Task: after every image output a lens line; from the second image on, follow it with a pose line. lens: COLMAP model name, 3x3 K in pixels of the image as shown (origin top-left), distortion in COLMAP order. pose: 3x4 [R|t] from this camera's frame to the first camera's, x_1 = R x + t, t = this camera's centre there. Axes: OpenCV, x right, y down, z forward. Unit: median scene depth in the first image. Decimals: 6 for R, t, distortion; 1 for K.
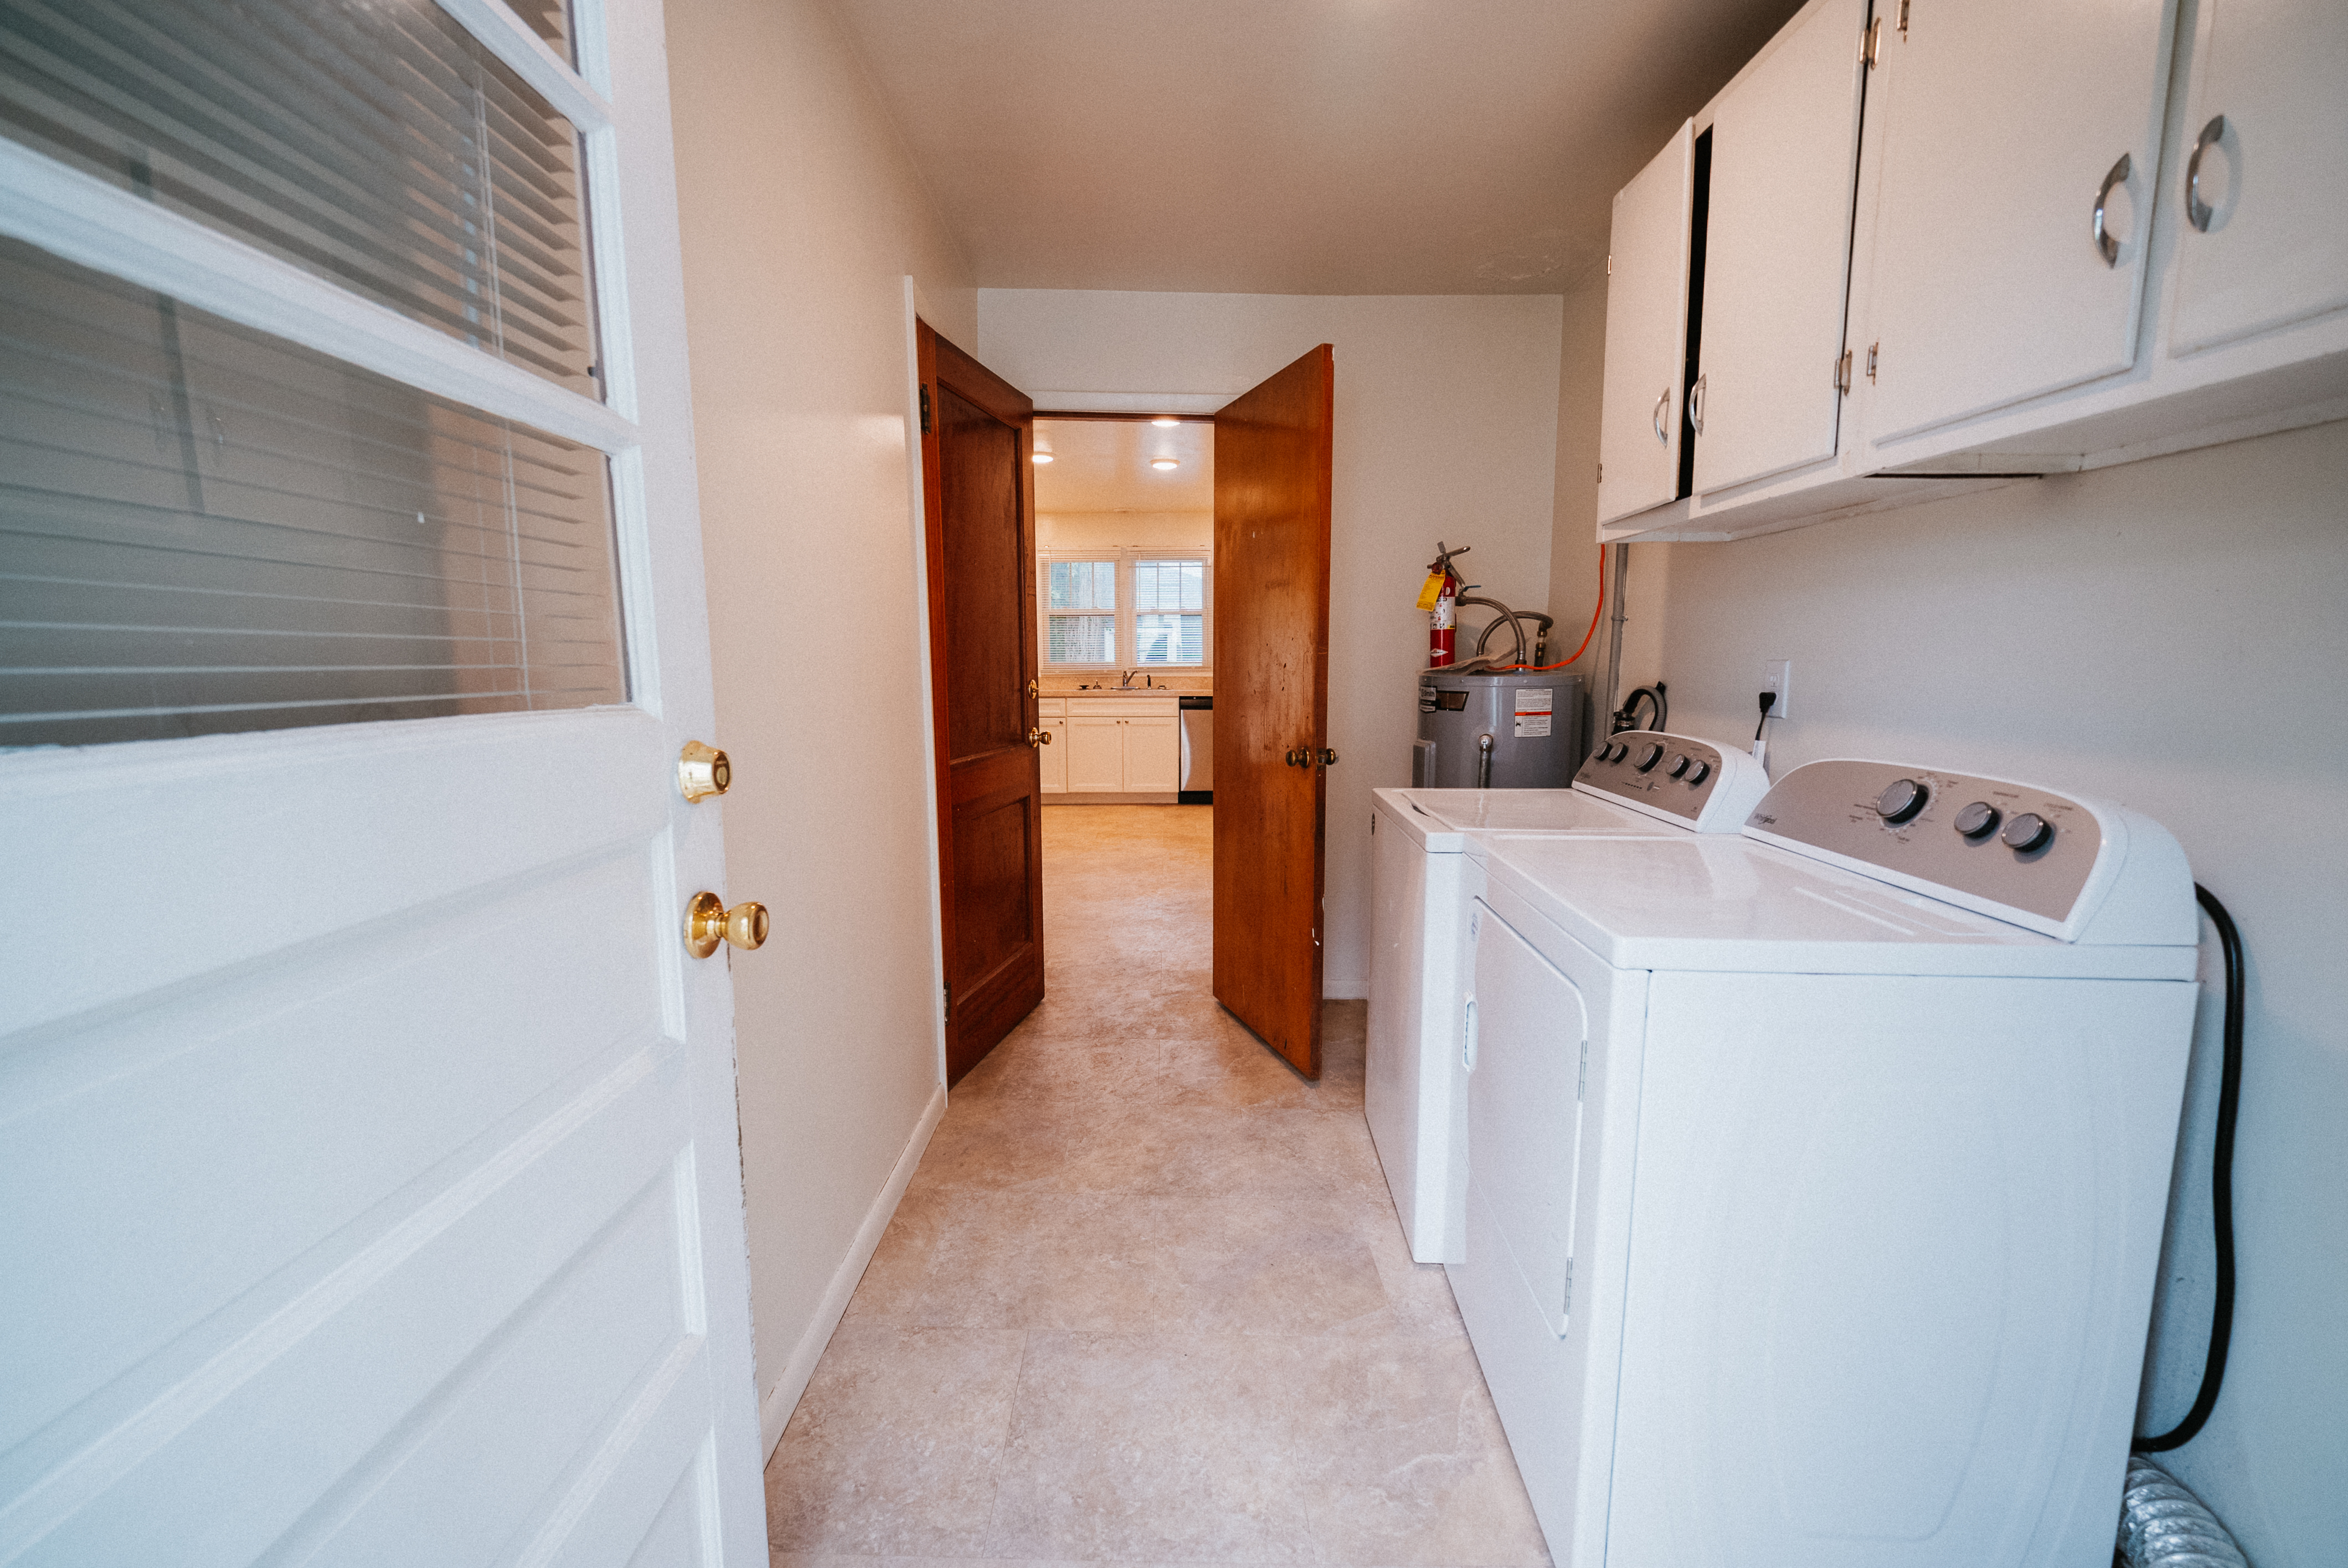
lens RADIAL K [[965.9, 0, 1166.5], [0, 965.9, 778.5], [0, 0, 1]] dist [0.006493, -0.006246]
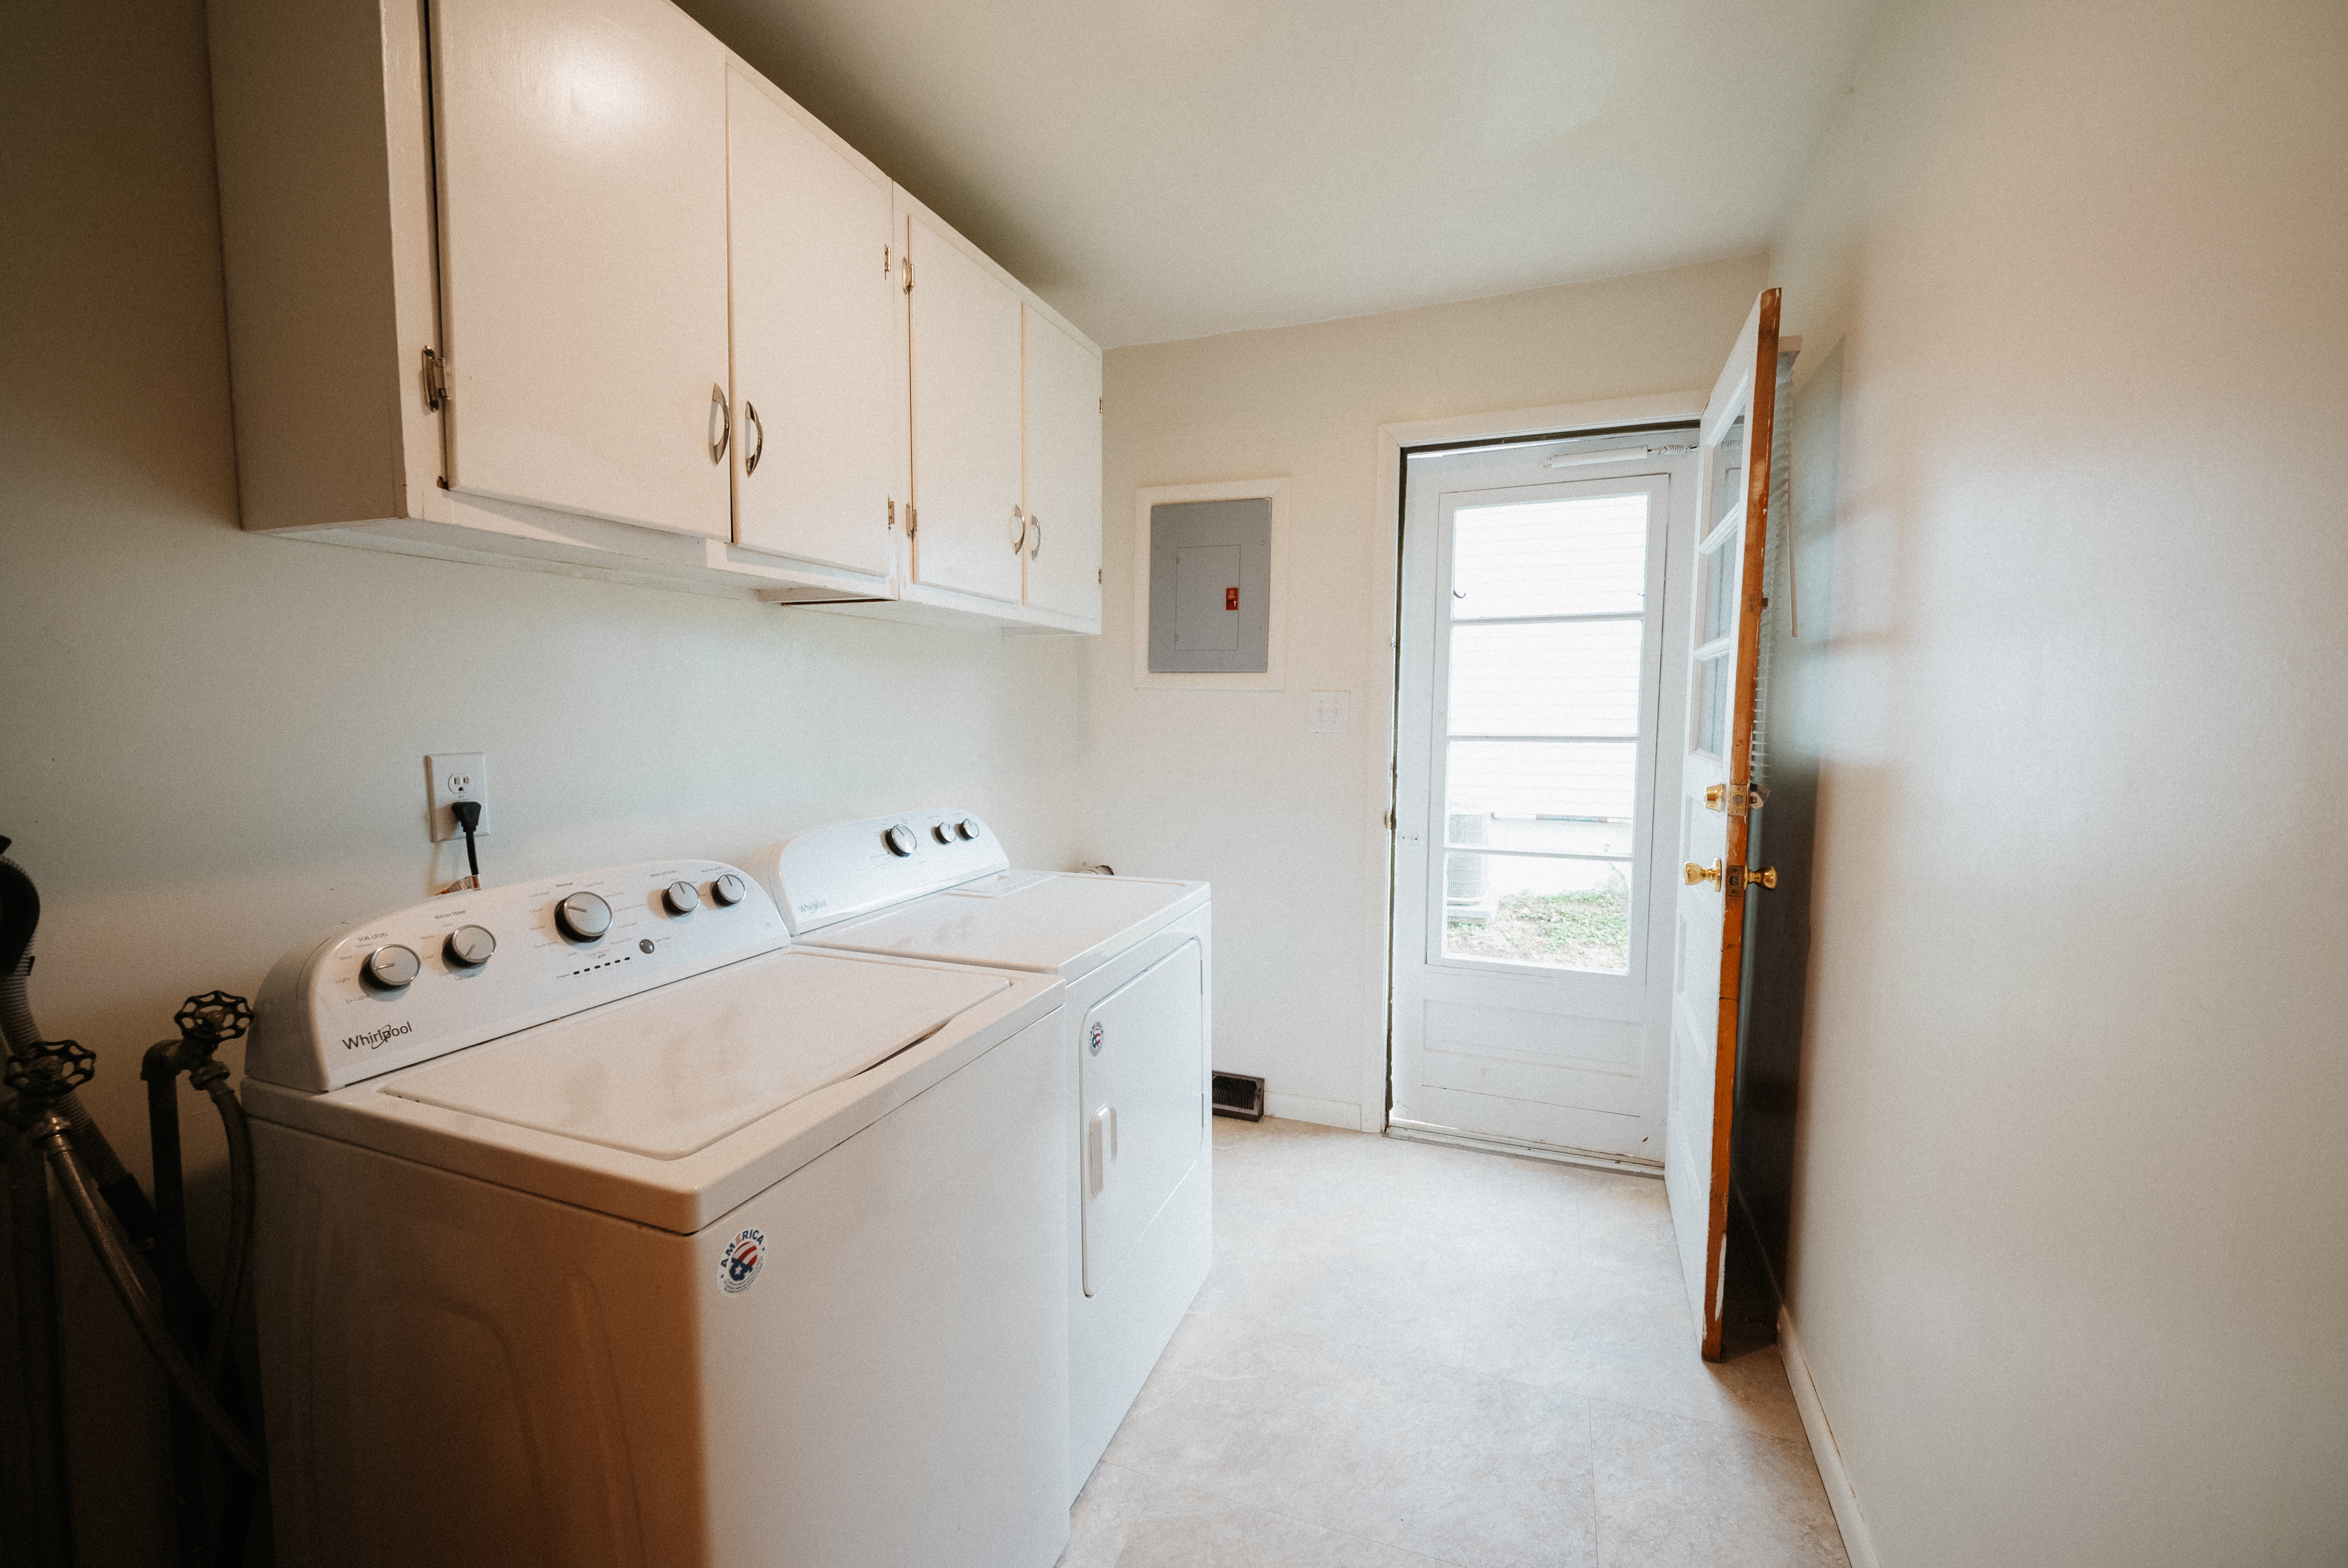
lens RADIAL K [[976.6, 0, 1160.5], [0, 976.6, 787.2], [0, 0, 1]] dist [0.018546, -0.014226]
pose [[-0.929406, -0.032650, 0.367612, -0.018153], [0.044485, 0.978906, 0.199411, -0.056387], [-0.366368, 0.201687, -0.908348, 0.379559]]
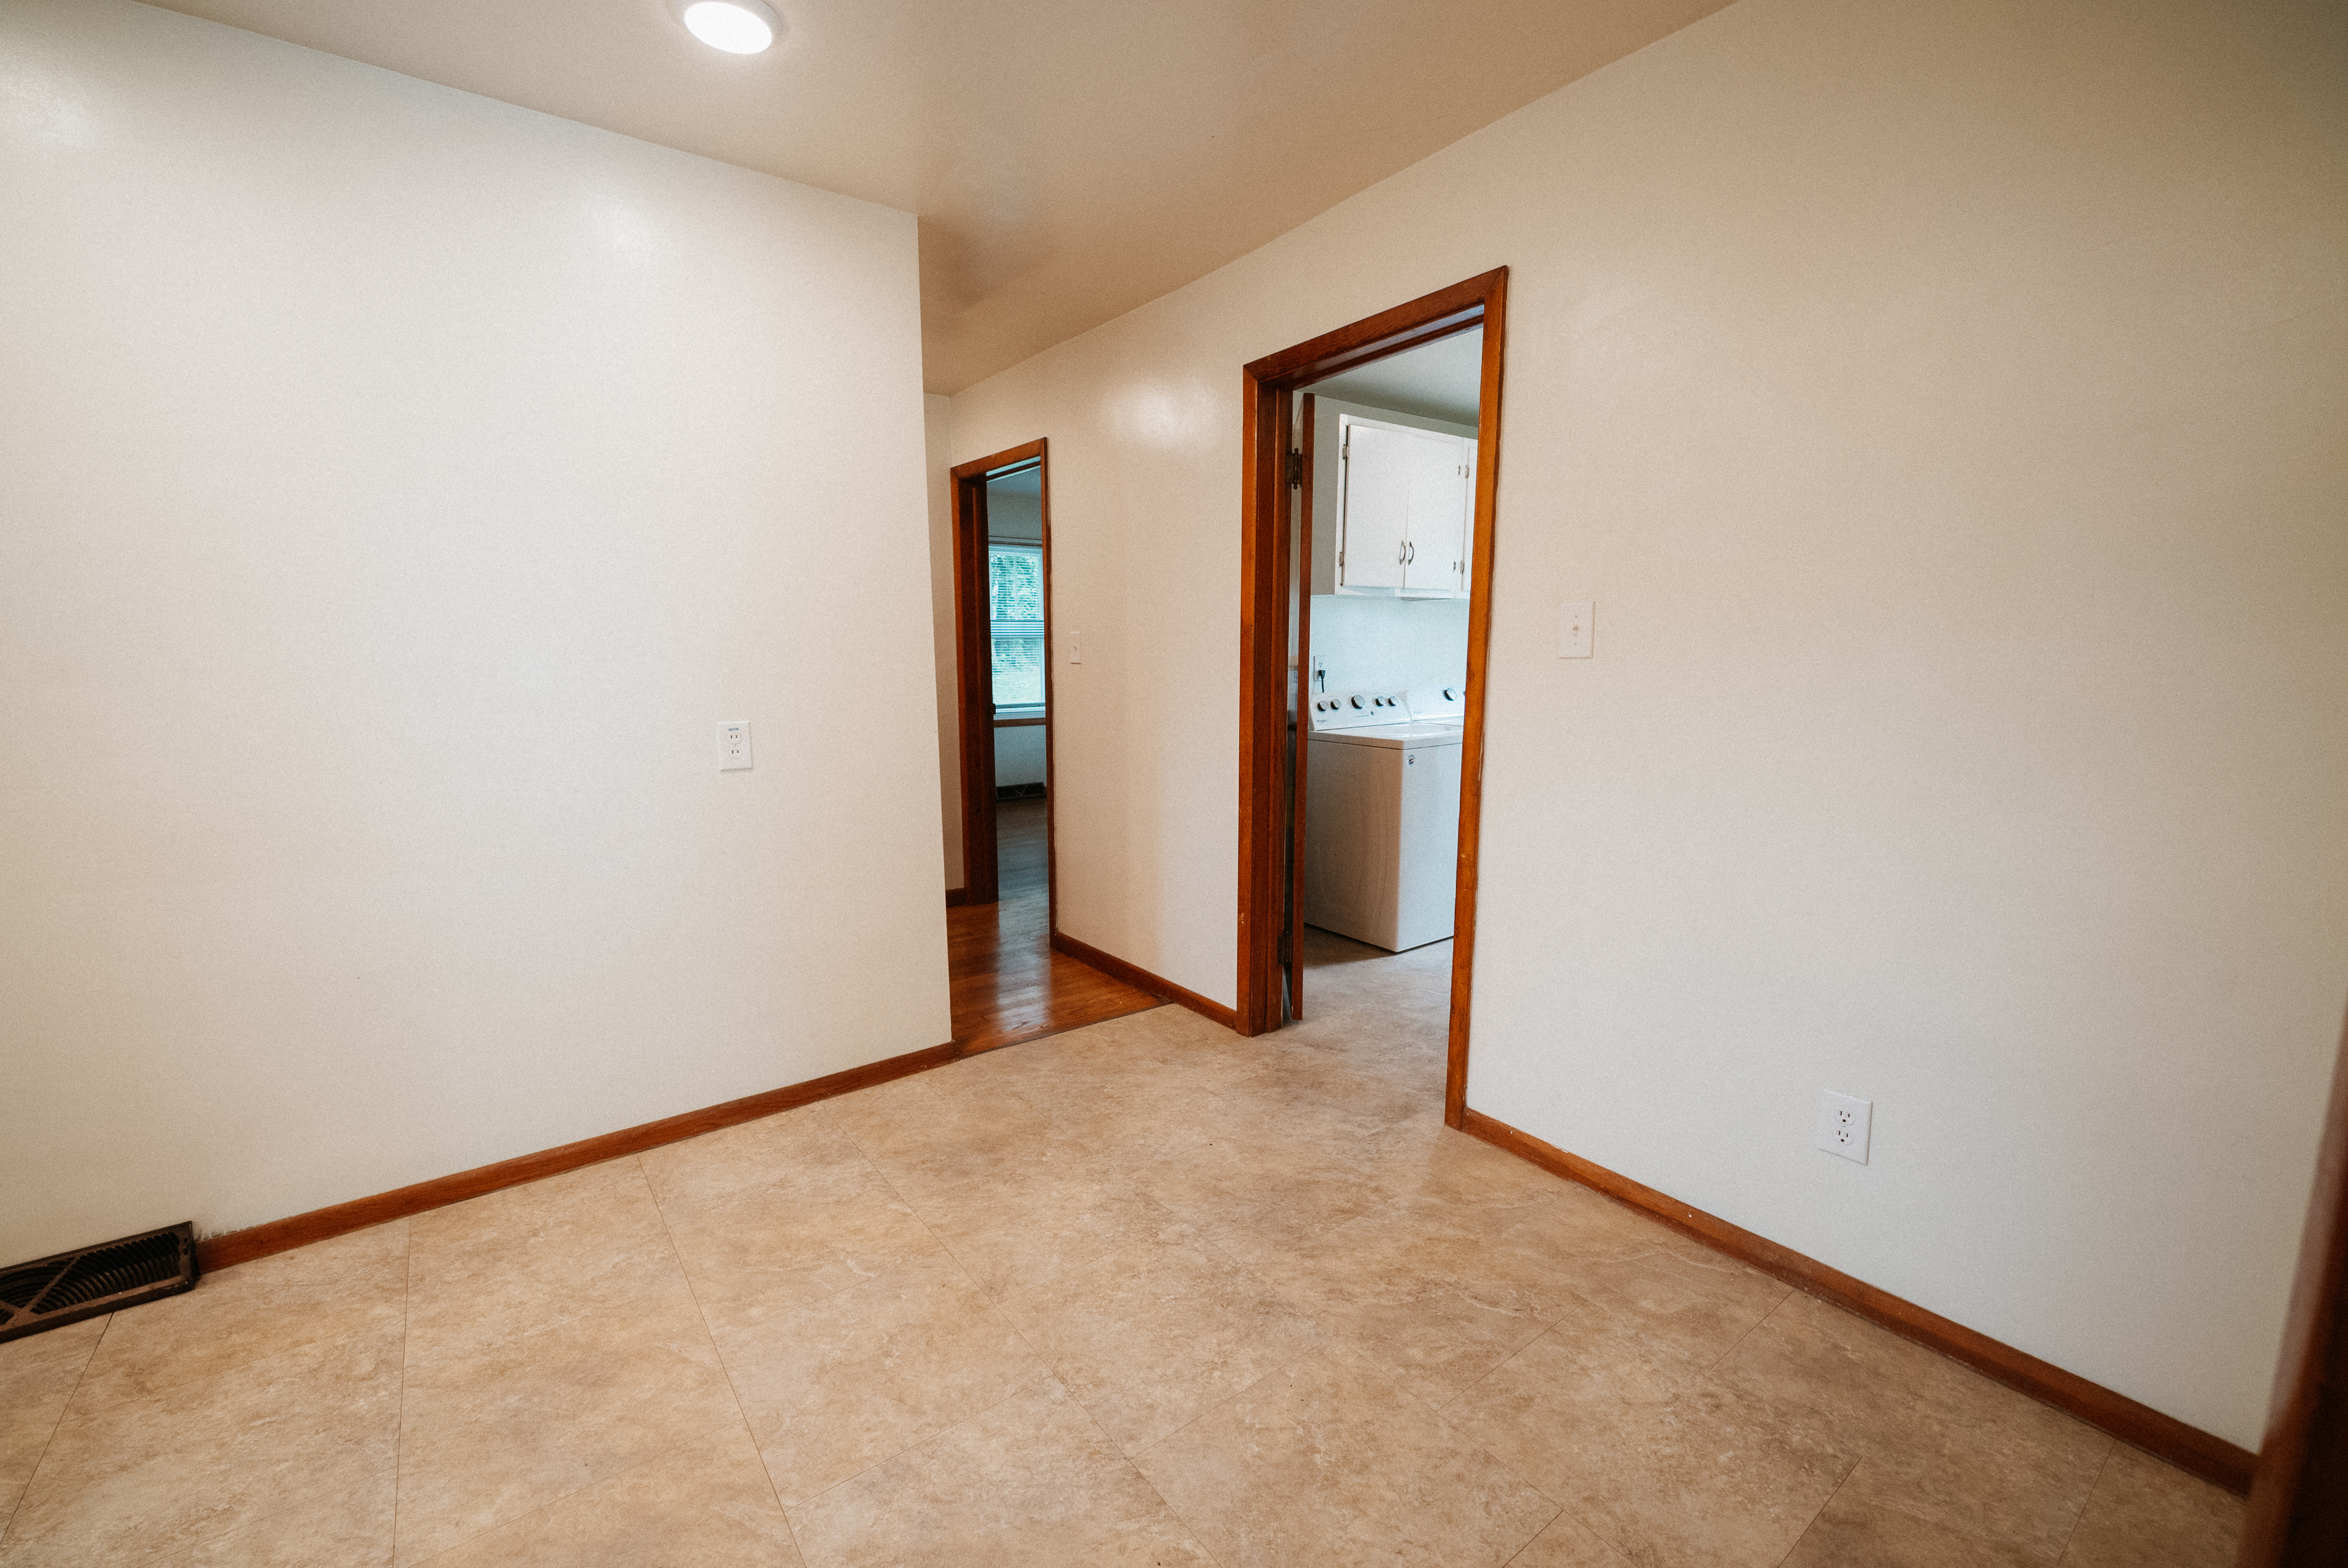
lens RADIAL K [[971.2, 0, 1166.1], [0, 971.2, 786.5], [0, 0, 1]] dist [0.000359, -0.000747]
pose [[-0.597966, -0.108766, 0.794107, -0.258379], [0.110179, 0.970191, 0.215849, -0.093221], [-0.793912, 0.216565, -0.568158, 0.694001]]
